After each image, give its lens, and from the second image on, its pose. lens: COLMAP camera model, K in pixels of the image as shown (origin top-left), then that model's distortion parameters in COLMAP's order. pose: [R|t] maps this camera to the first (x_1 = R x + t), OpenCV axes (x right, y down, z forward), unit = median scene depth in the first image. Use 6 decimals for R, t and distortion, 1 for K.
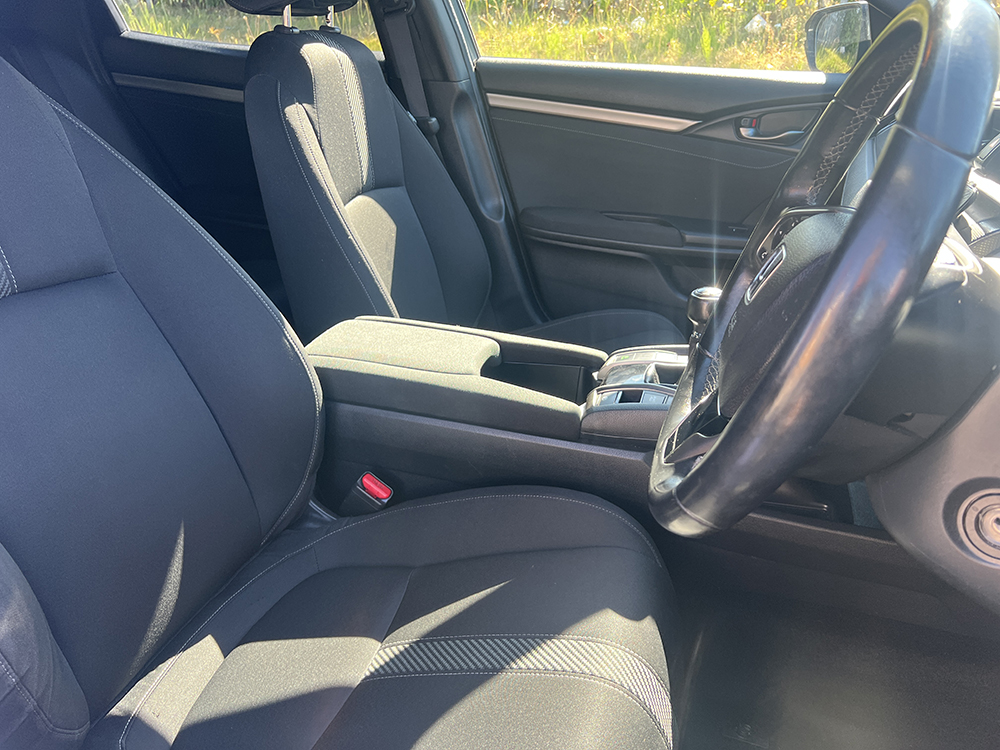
lens RADIAL K [[747.8, 0, 499.2], [0, 747.8, 387.4], [0, 0, 1]] dist [-0.005593, -0.002542]
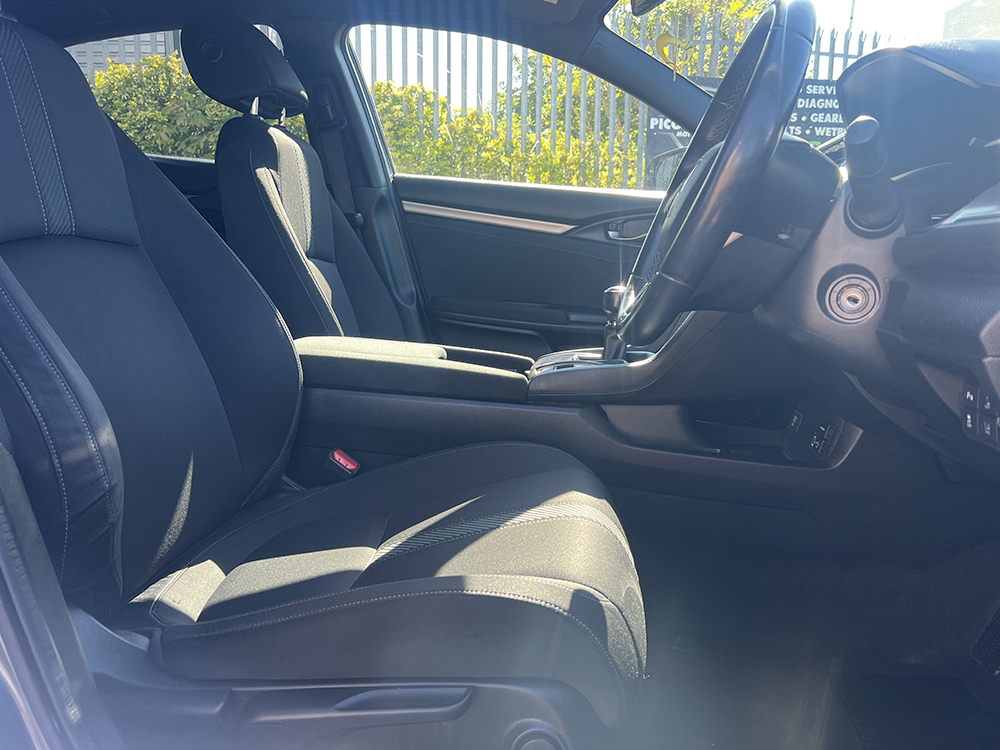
lens RADIAL K [[741.6, 0, 499.5], [0, 741.6, 390.1], [0, 0, 1]] dist [0.049145, -0.202076]
pose [[0.978898, 0.007229, 0.204222, -0.114651], [0.043906, 0.968594, -0.244740, 0.216196], [-0.199577, 0.248542, 0.947838, -0.090770]]
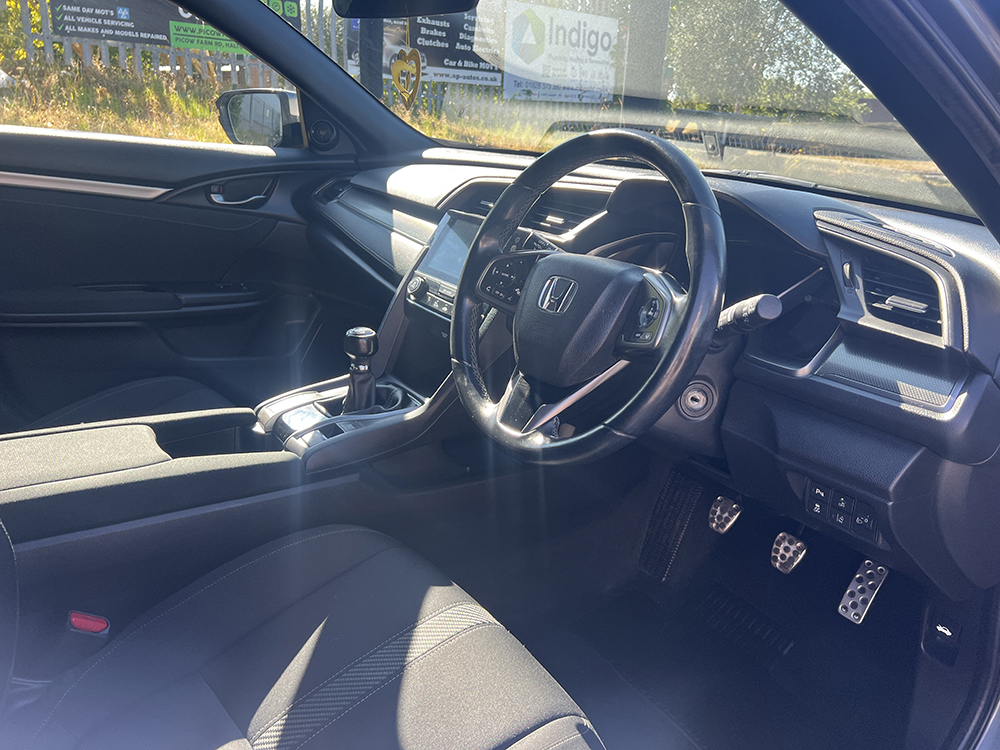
lens RADIAL K [[750.2, 0, 497.1], [0, 750.2, 362.3], [0, 0, 1]] dist [0.073113, -0.089009]
pose [[0.595034, -0.199146, 0.778637, -0.345903], [0.275452, 0.960670, 0.035203, -0.035873], [-0.755024, 0.193530, 0.626486, 0.036986]]
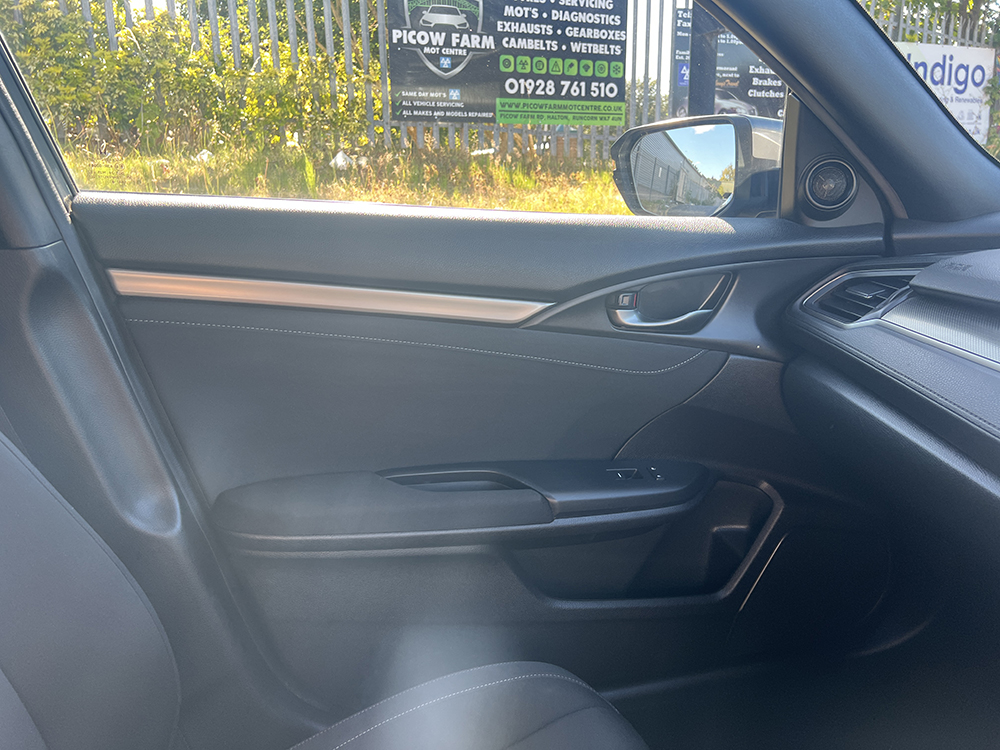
lens RADIAL K [[753.9, 0, 495.6], [0, 753.9, 376.1], [0, 0, 1]] dist [0.043082, -0.063321]
pose [[0.846655, -0.120633, 0.518289, -0.069095], [0.211782, 0.969895, -0.120214, -0.250775], [-0.488184, 0.211544, 0.846714, 0.568276]]
